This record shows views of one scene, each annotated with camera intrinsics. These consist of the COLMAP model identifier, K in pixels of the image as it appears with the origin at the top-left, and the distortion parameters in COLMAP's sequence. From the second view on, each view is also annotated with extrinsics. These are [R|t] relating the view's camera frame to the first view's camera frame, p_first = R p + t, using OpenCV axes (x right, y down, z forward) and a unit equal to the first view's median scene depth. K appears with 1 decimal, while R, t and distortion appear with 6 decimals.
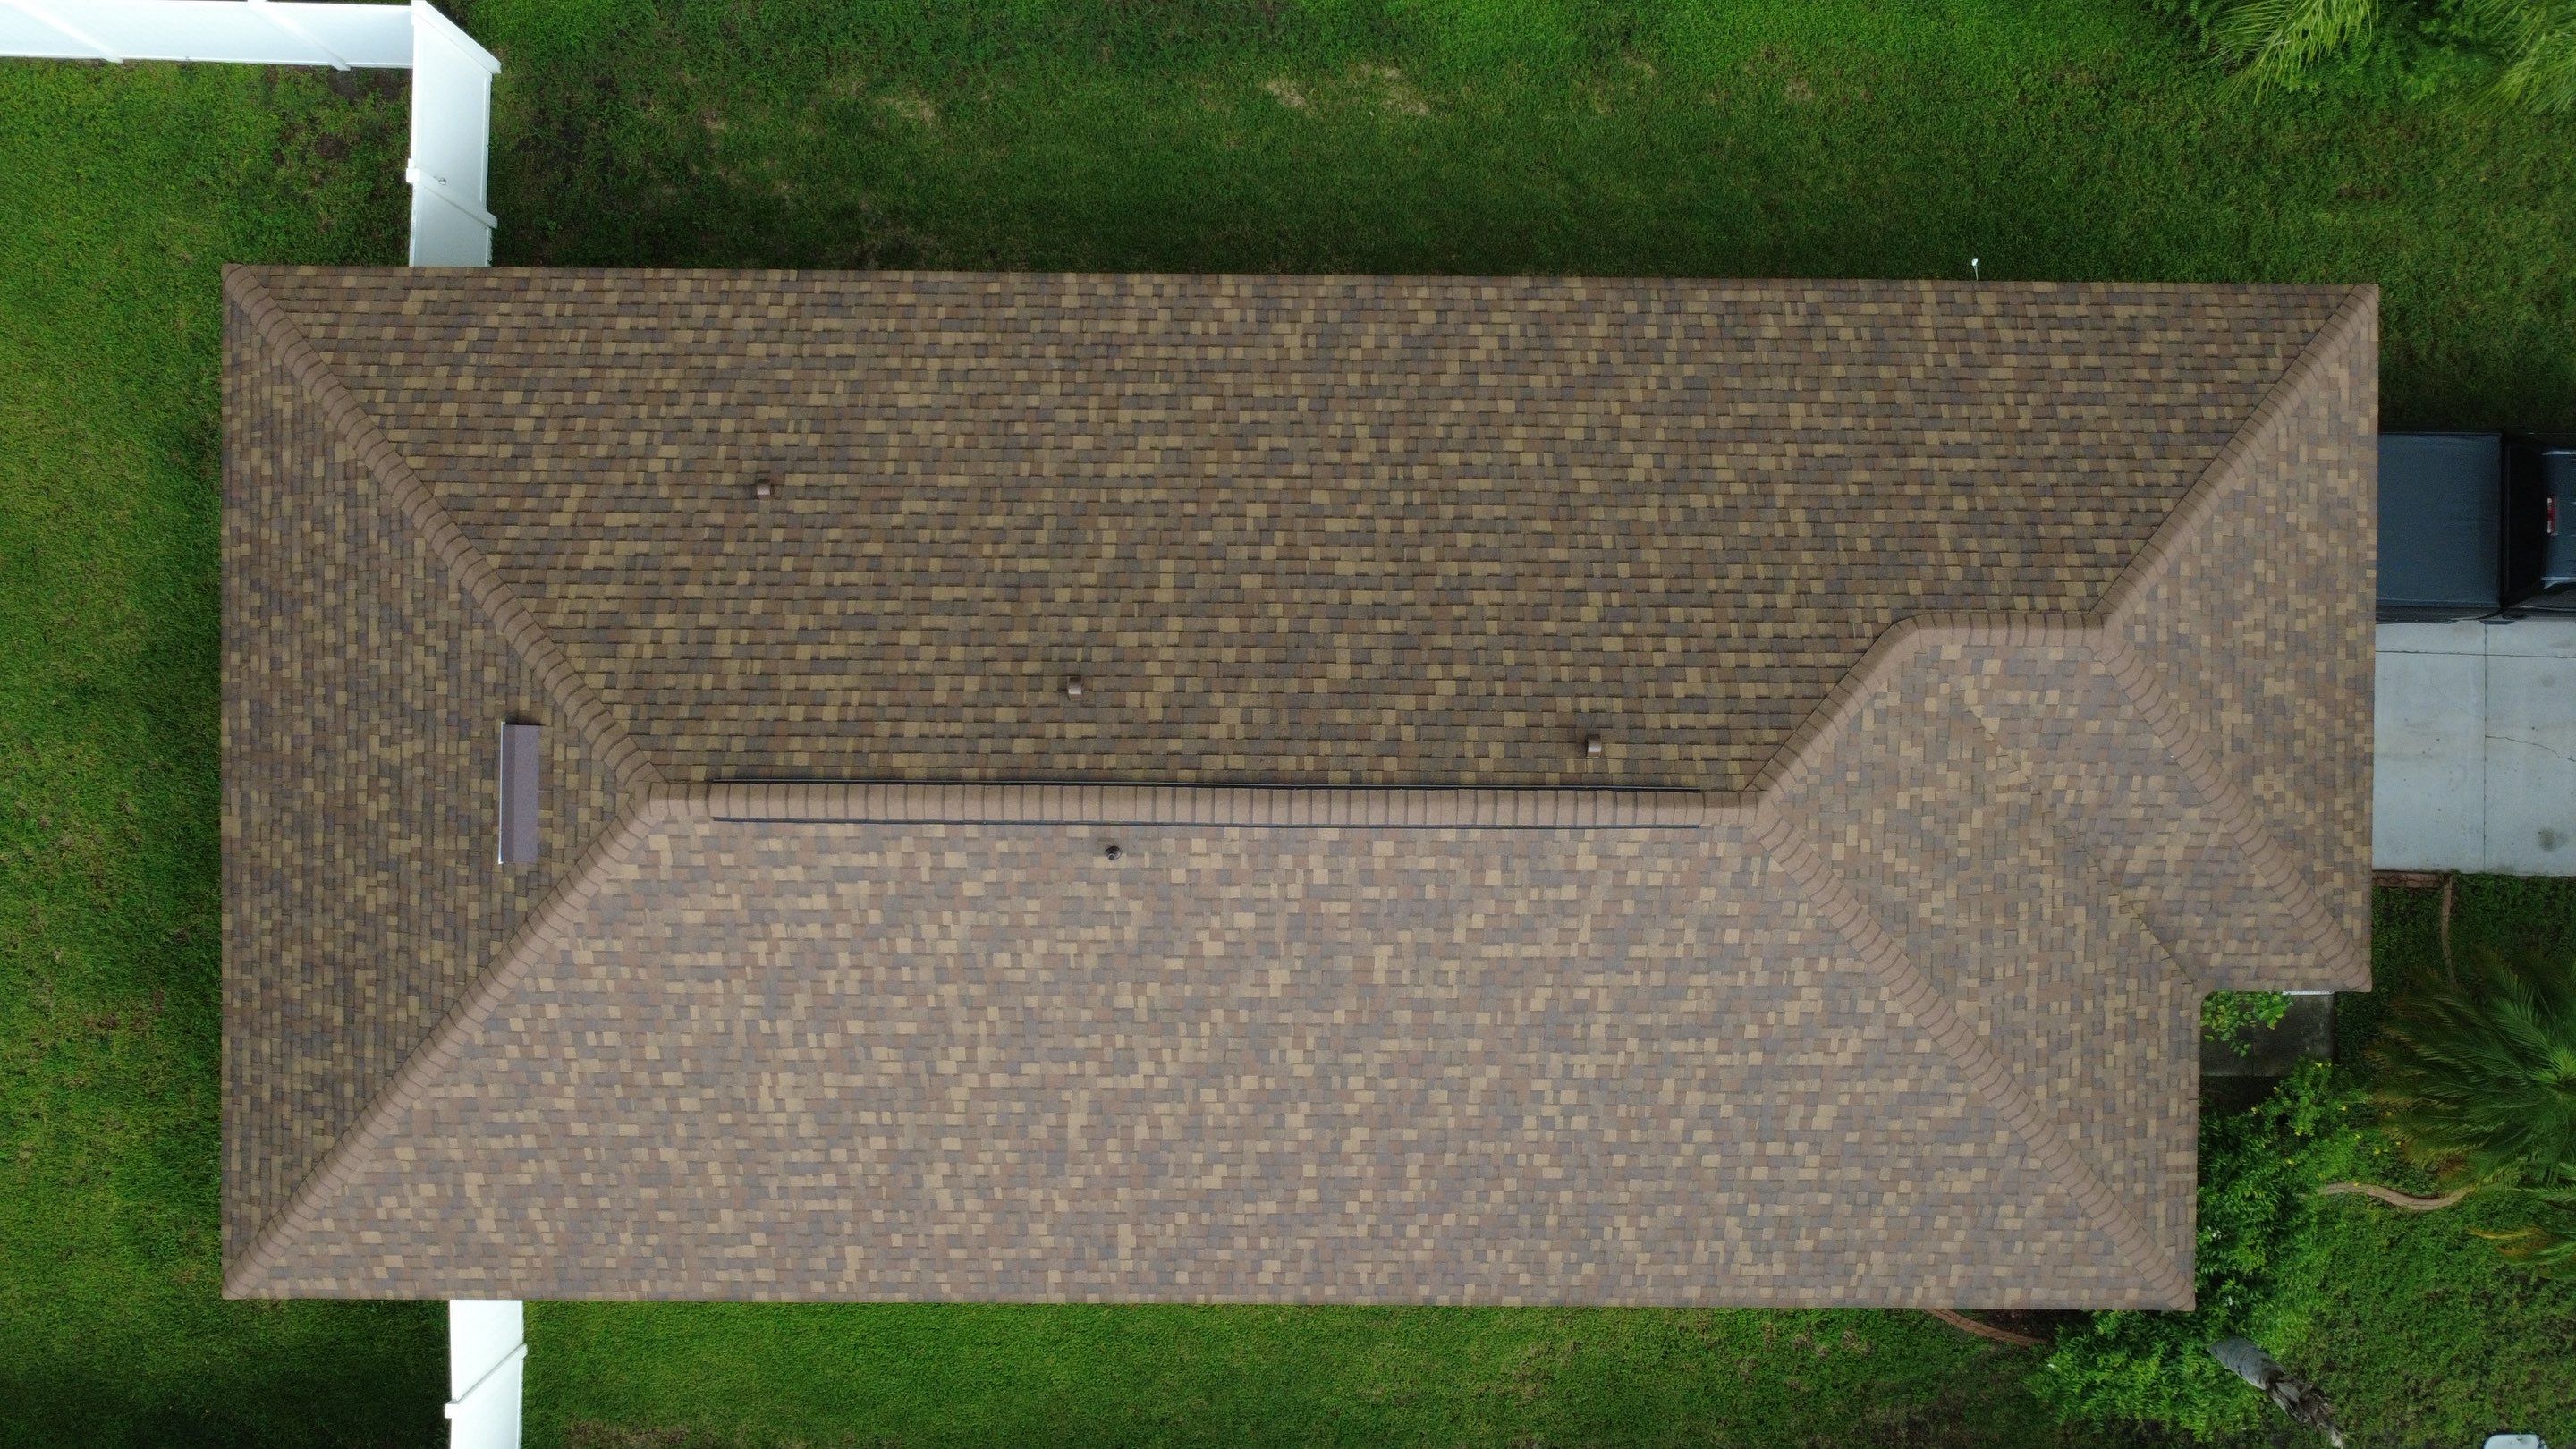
lens RADIAL K [[1873.0, 0, 1283.8], [0, 1873.0, 722.9], [0, 0, 1]] dist [-0.001694, 0.003641]
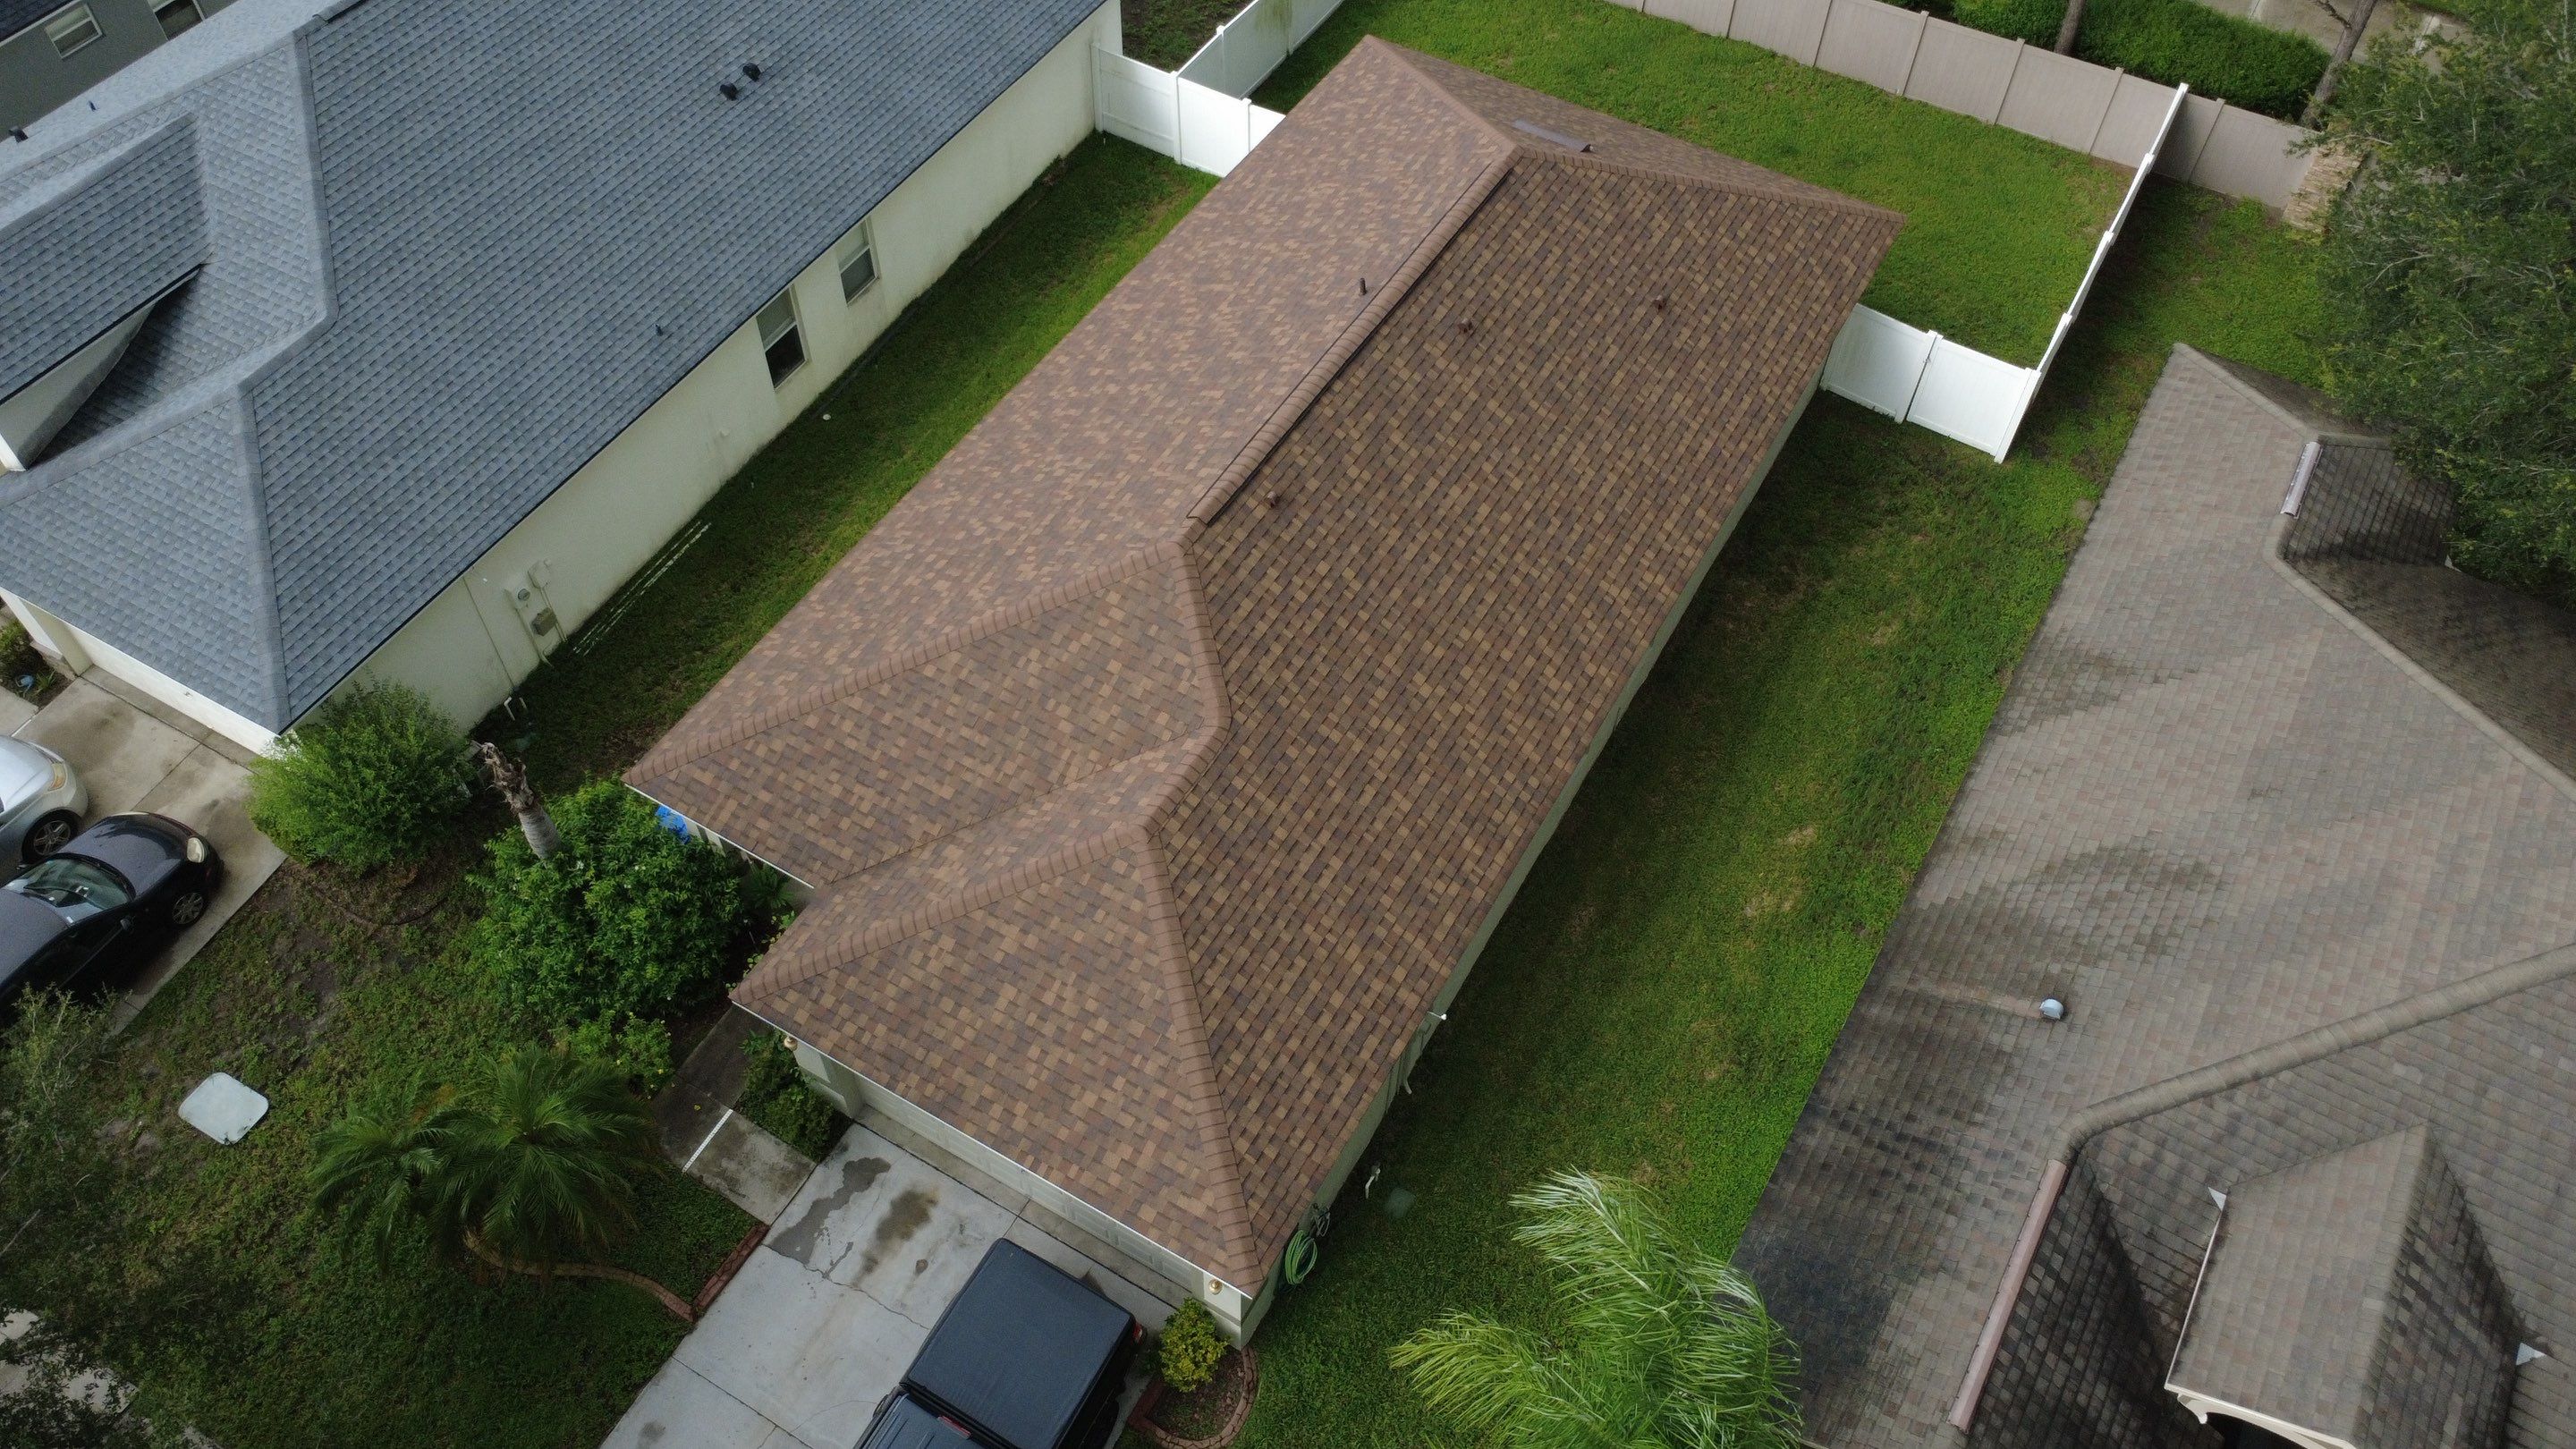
lens RADIAL K [[1873.0, 0, 1281.8], [0, 1873.0, 720.2], [0, 0, 1]] dist [-0.001694, 0.003641]
pose [[-0.495254, 0.673874, -0.548286, 0.981329], [-0.868151, -0.407284, 0.283607, -0.435202], [-0.032192, 0.616452, 0.786734, -0.028775]]
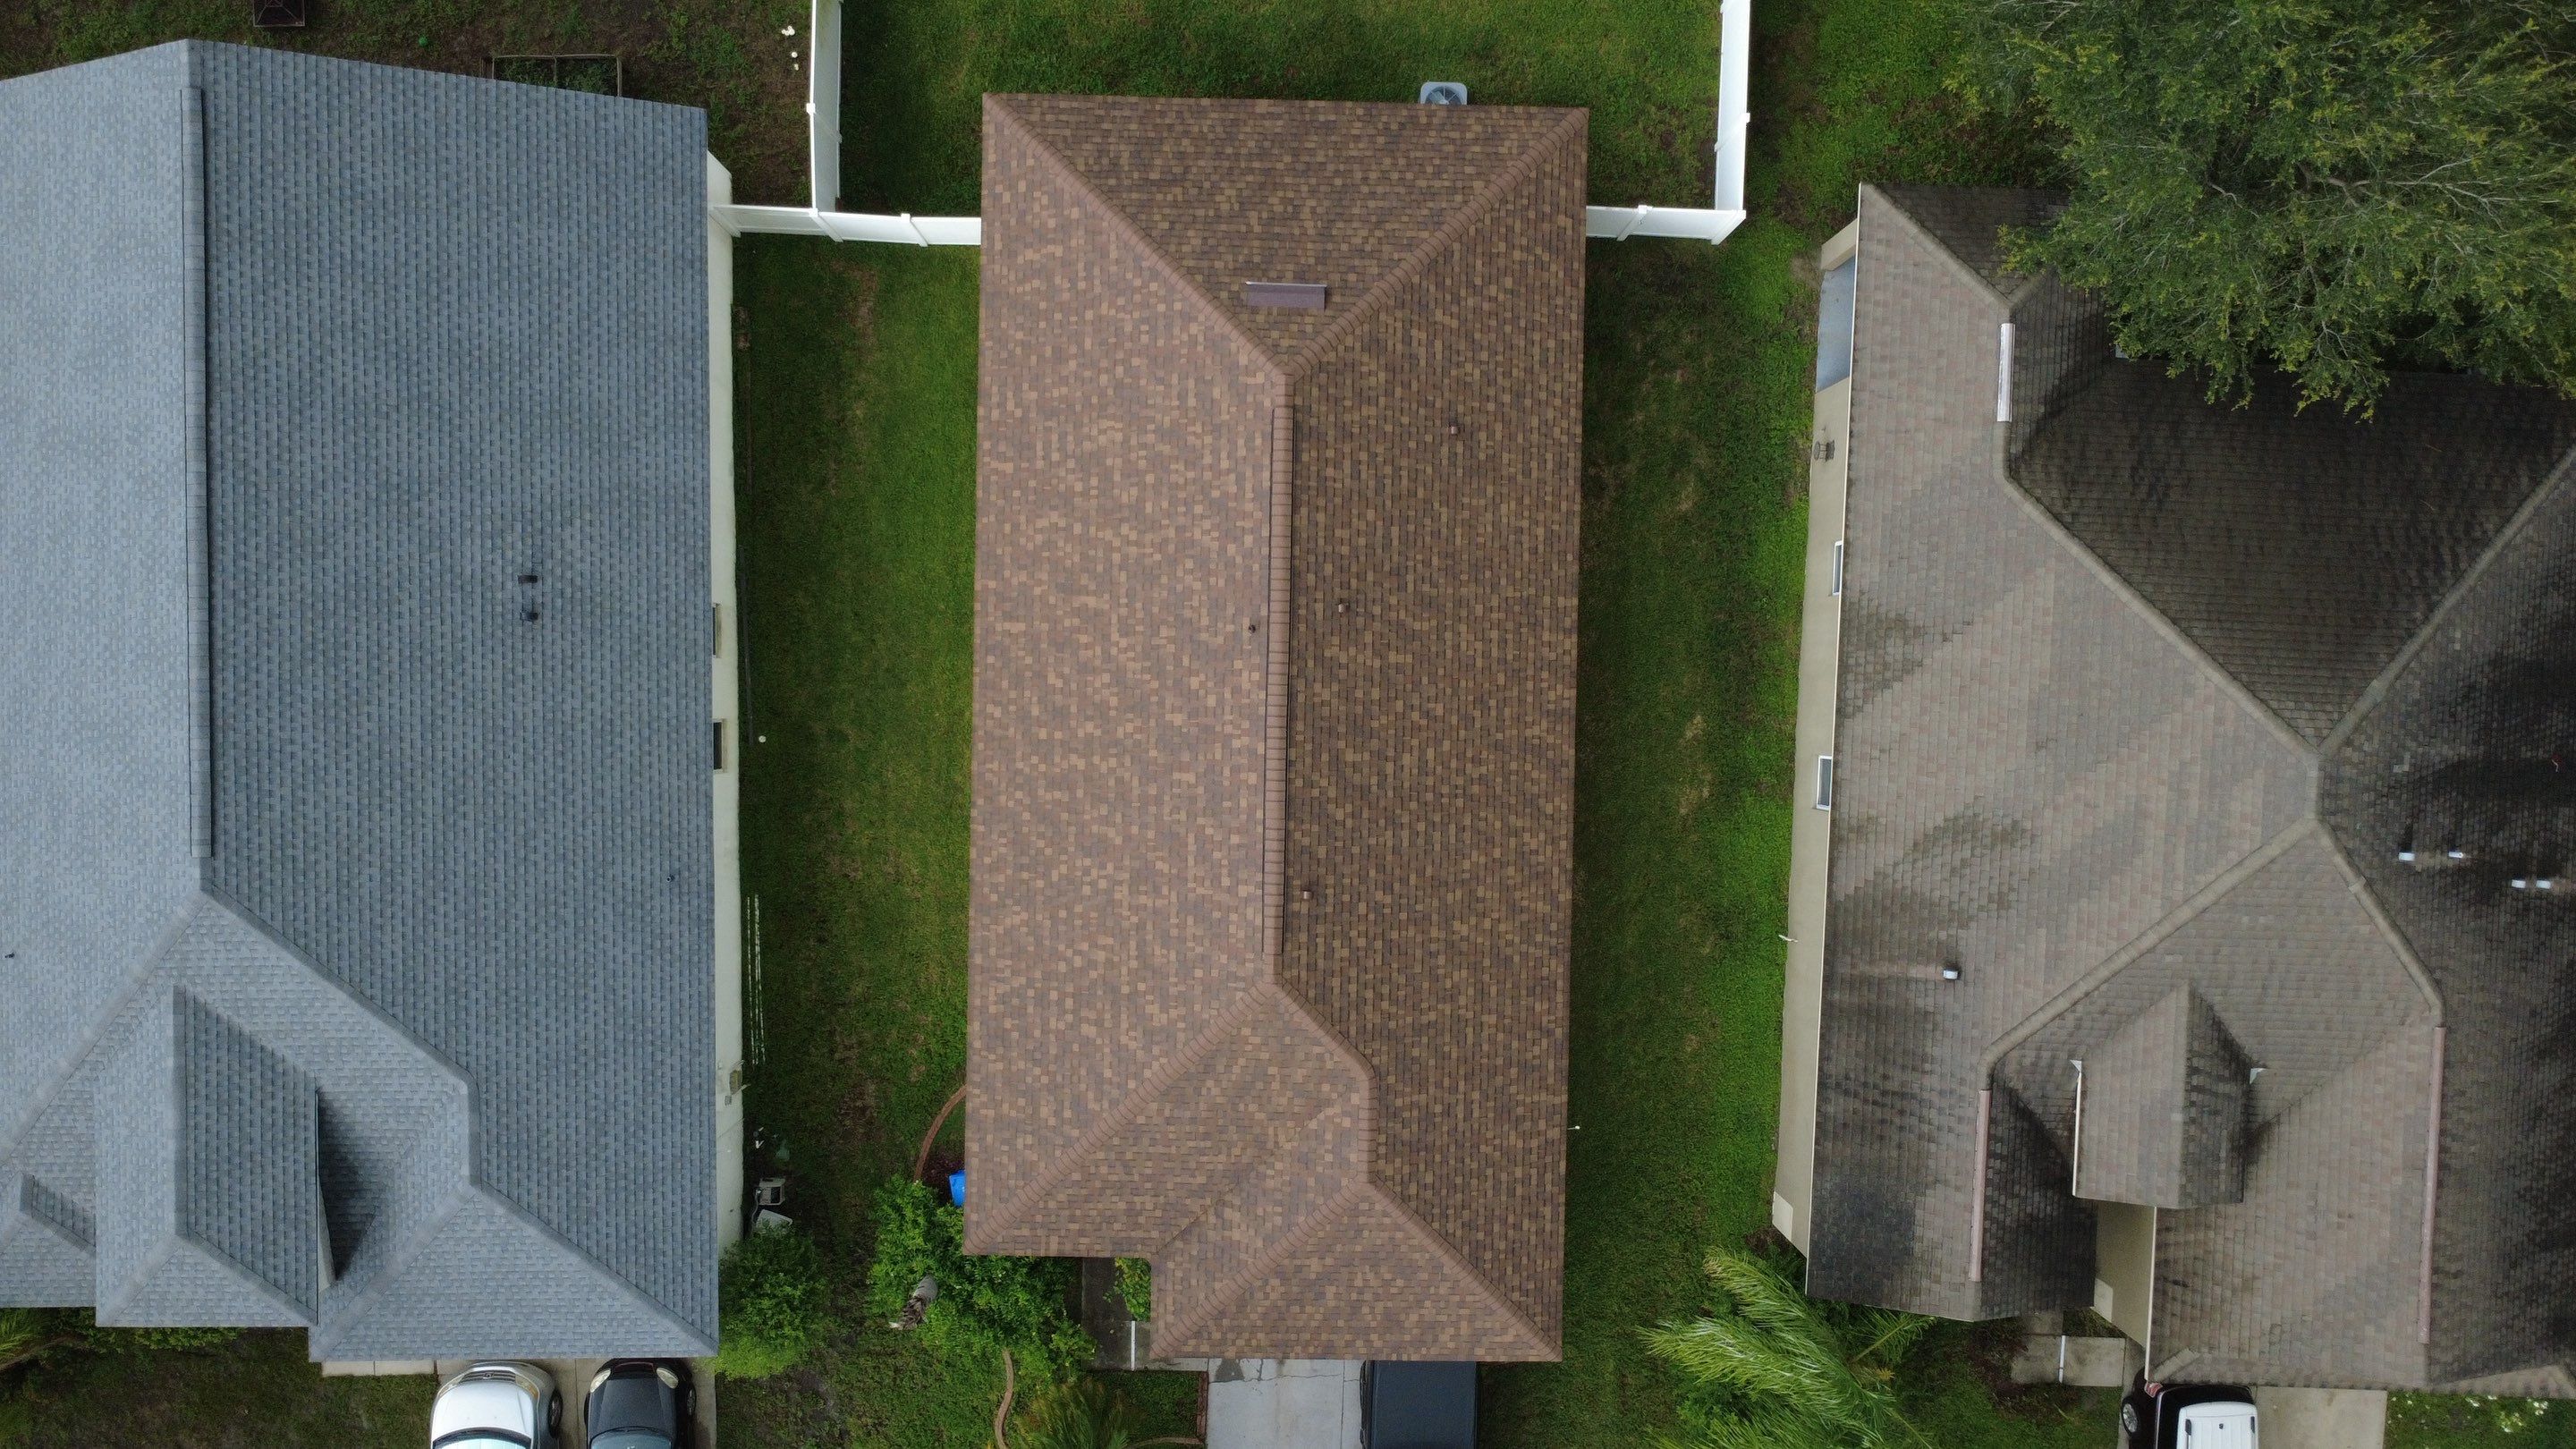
lens RADIAL K [[1873.0, 0, 1280.2], [0, 1873.0, 722.6], [0, 0, 1]] dist [-0.001694, 0.003641]
pose [[-0.011479, 0.999906, 0.007497, -0.013187], [-0.999410, -0.011230, -0.032452, 0.091386], [-0.032365, -0.007865, 0.999445, -0.743282]]
